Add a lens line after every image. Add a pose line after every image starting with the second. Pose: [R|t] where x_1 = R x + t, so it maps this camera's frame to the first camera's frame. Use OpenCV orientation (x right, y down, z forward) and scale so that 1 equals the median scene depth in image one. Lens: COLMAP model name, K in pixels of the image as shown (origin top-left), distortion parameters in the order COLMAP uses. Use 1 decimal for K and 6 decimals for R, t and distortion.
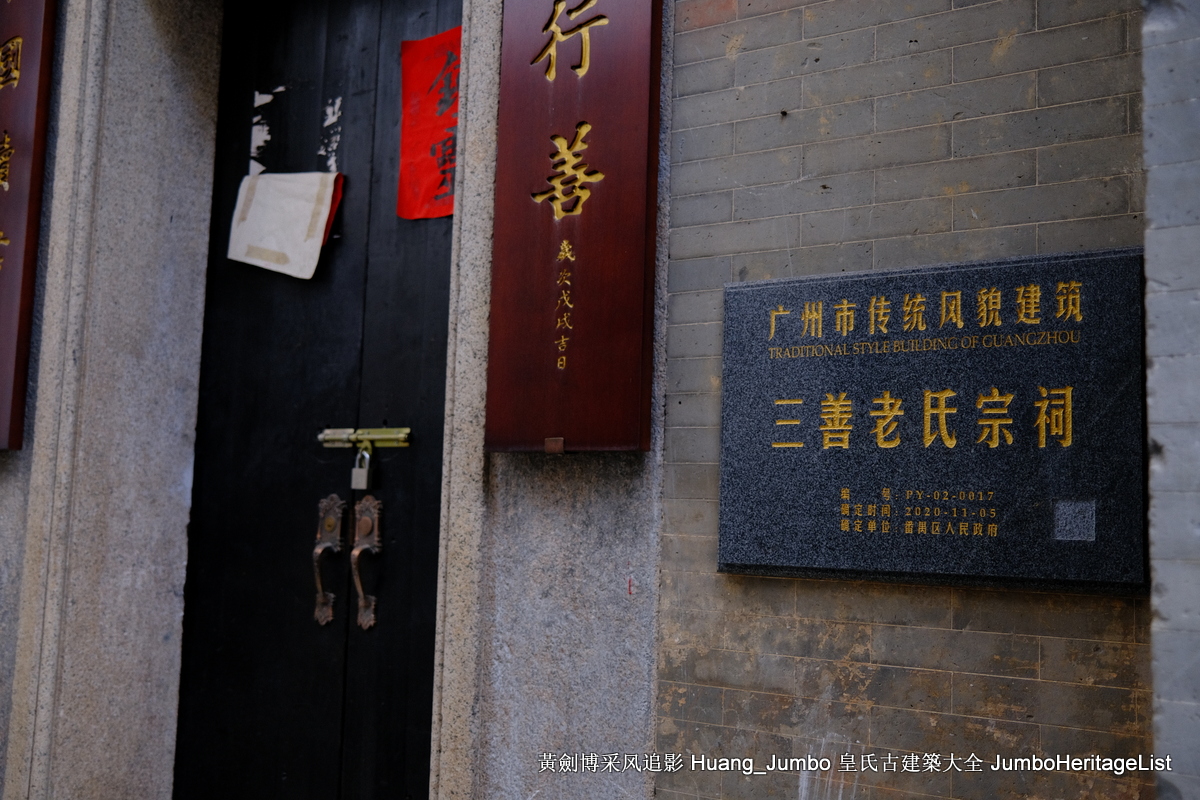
lens RADIAL K [[1204.8, 0, 600.0], [0, 1204.8, 400.0], [0, 0, 1]] dist [-0.063116, 0.143978]
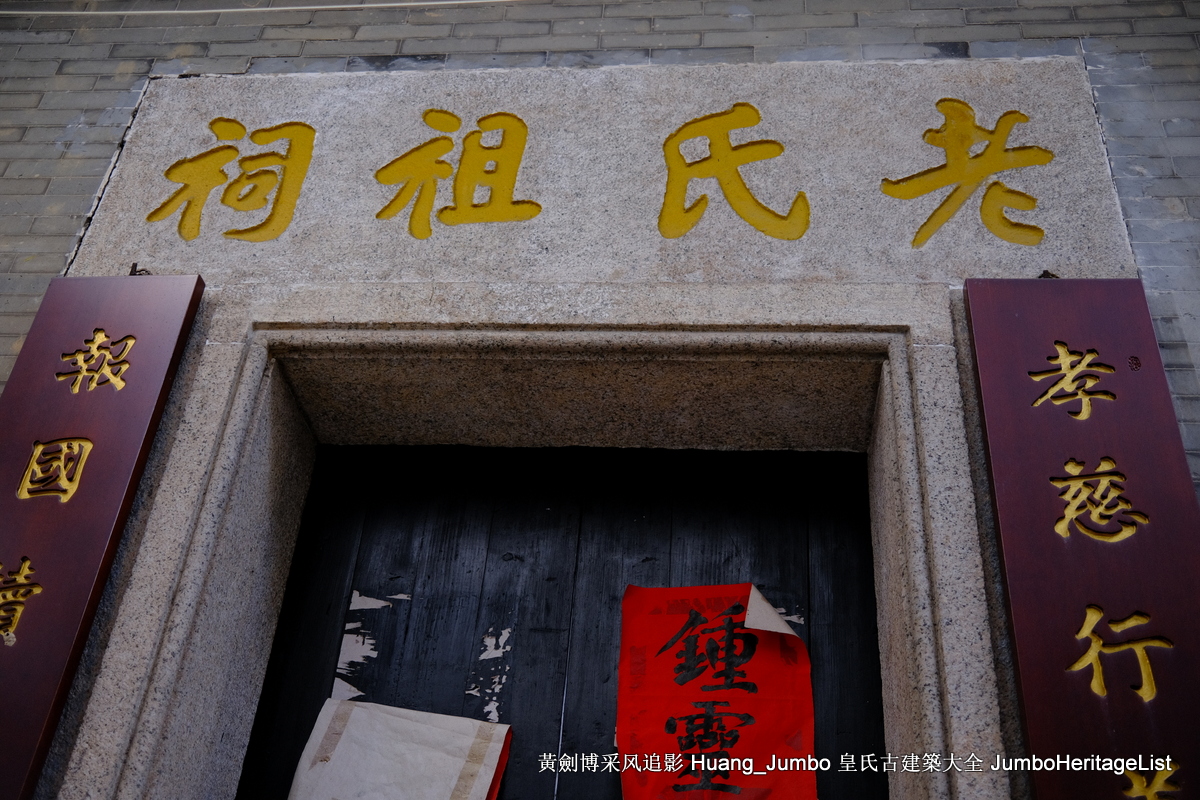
lens RADIAL K [[1204.8, 0, 600.0], [0, 1204.8, 400.0], [0, 0, 1]] dist [-0.063116, 0.143978]
pose [[0.875021, 0.302702, 0.377769, -0.508656], [-0.088117, 0.866939, -0.490562, -0.002356], [-0.475997, 0.395964, 0.785264, 0.298240]]
